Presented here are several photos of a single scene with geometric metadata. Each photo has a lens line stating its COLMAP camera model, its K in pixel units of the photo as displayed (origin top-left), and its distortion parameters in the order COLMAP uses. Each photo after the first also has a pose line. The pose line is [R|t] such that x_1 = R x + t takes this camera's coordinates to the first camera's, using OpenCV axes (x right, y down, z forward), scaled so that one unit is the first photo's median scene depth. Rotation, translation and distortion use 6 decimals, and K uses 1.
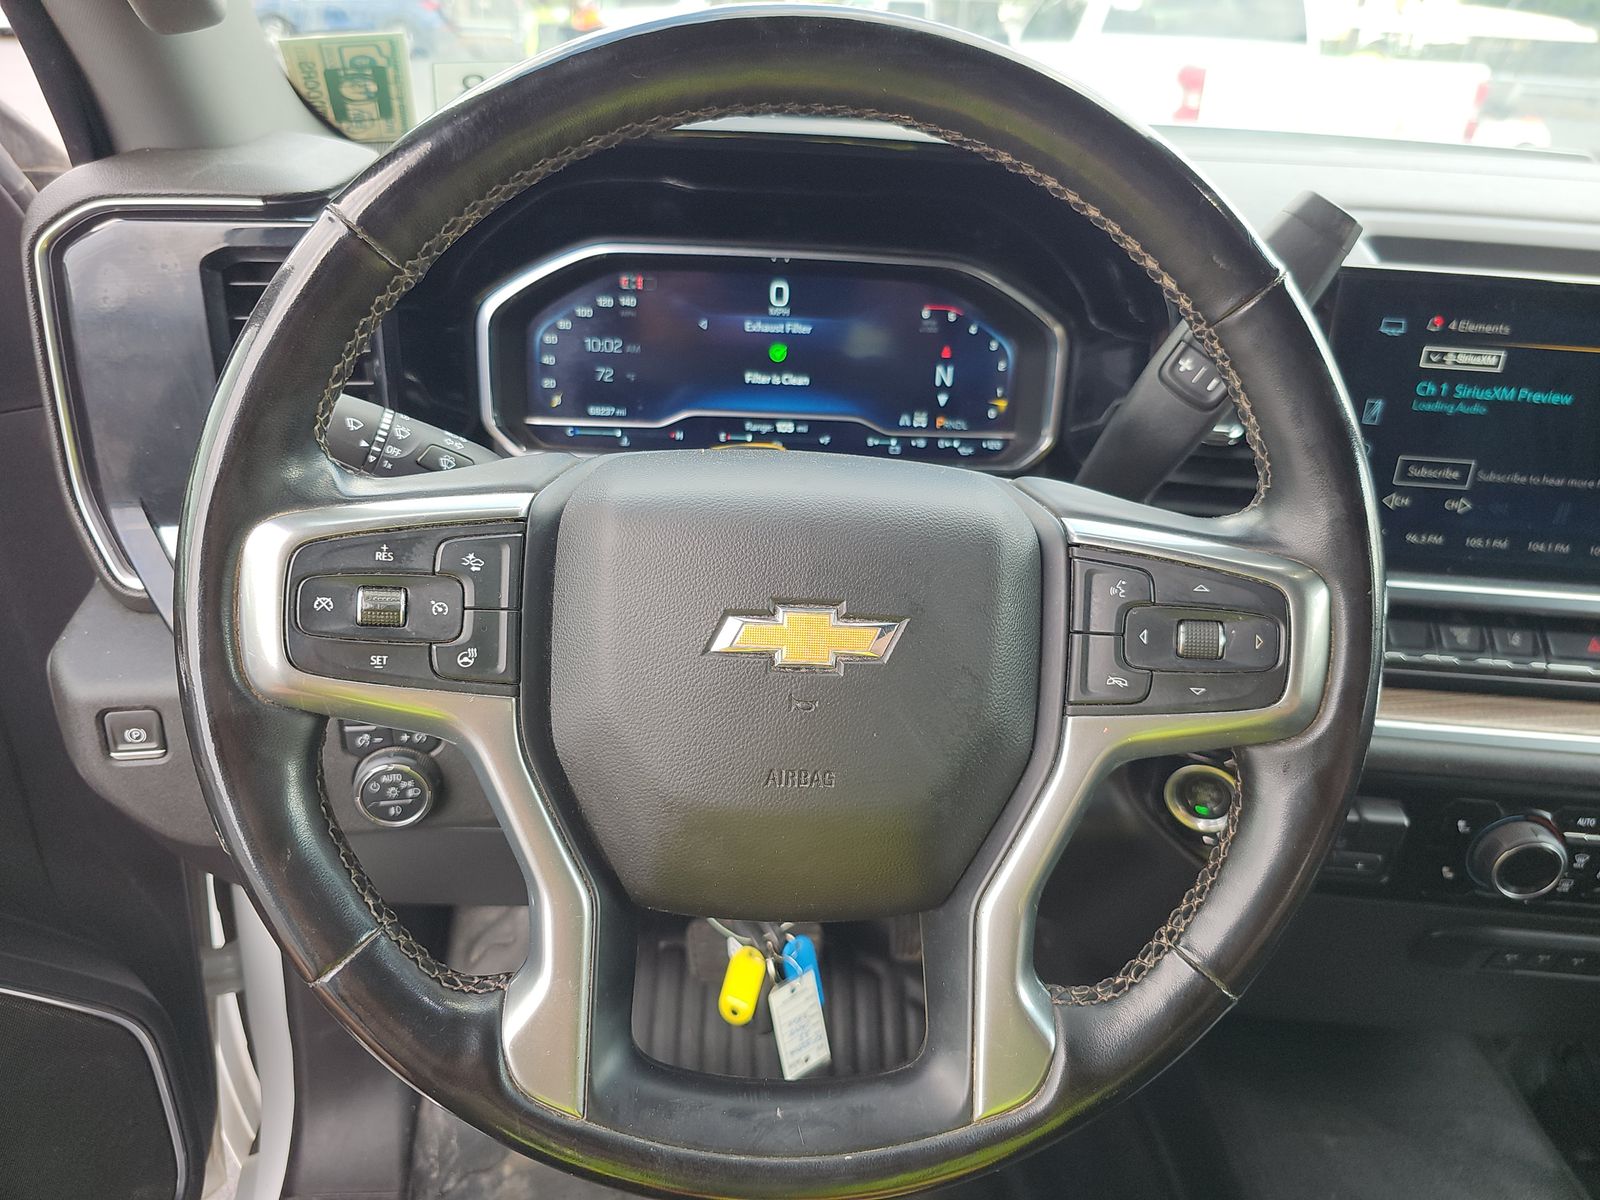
lens RADIAL K [[1065.2, 0, 837.8], [0, 1065.2, 596.9], [0, 0, 1]] dist [0.015535, -0.015836]
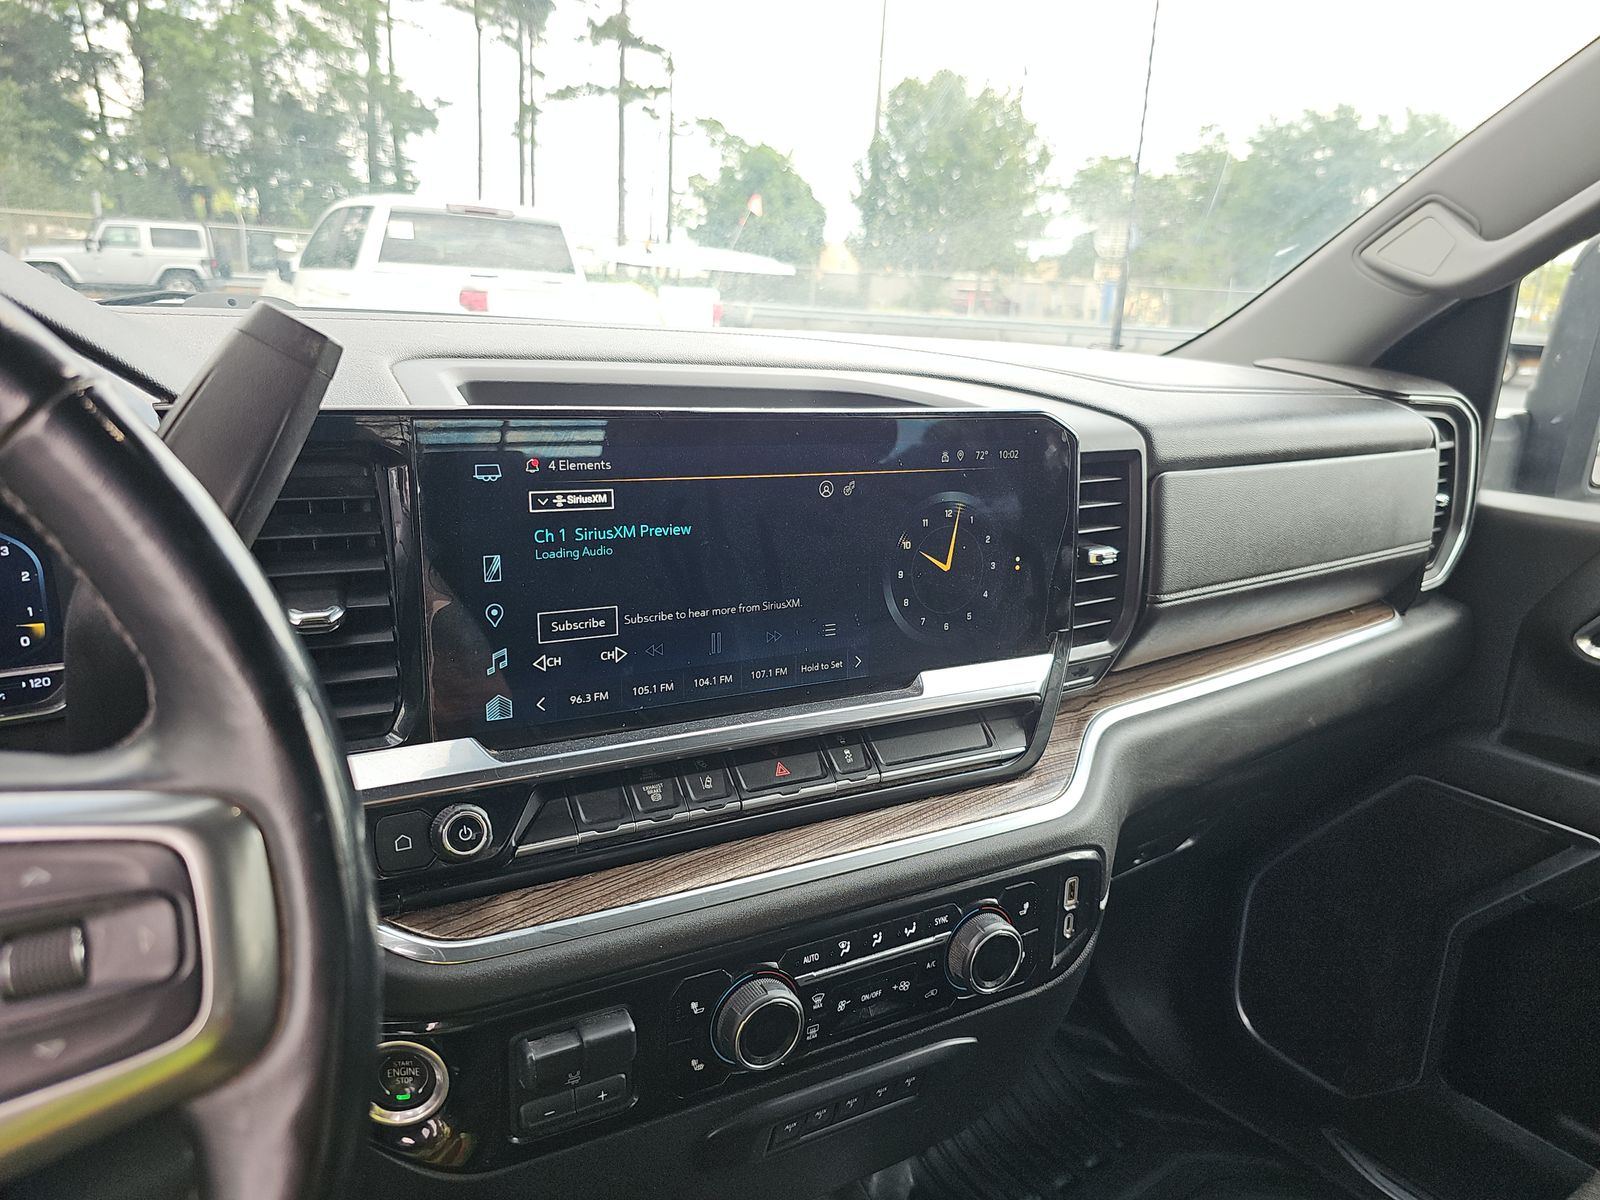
lens RADIAL K [[1065.2, 0, 800.4], [0, 1065.2, 603.0], [0, 0, 1]] dist [0.015535, -0.015836]
pose [[0.838993, -0.149268, 0.523269, 0.247775], [0.237843, 0.965510, -0.105927, 0.005961], [-0.489410, 0.213328, 0.845558, 0.144412]]
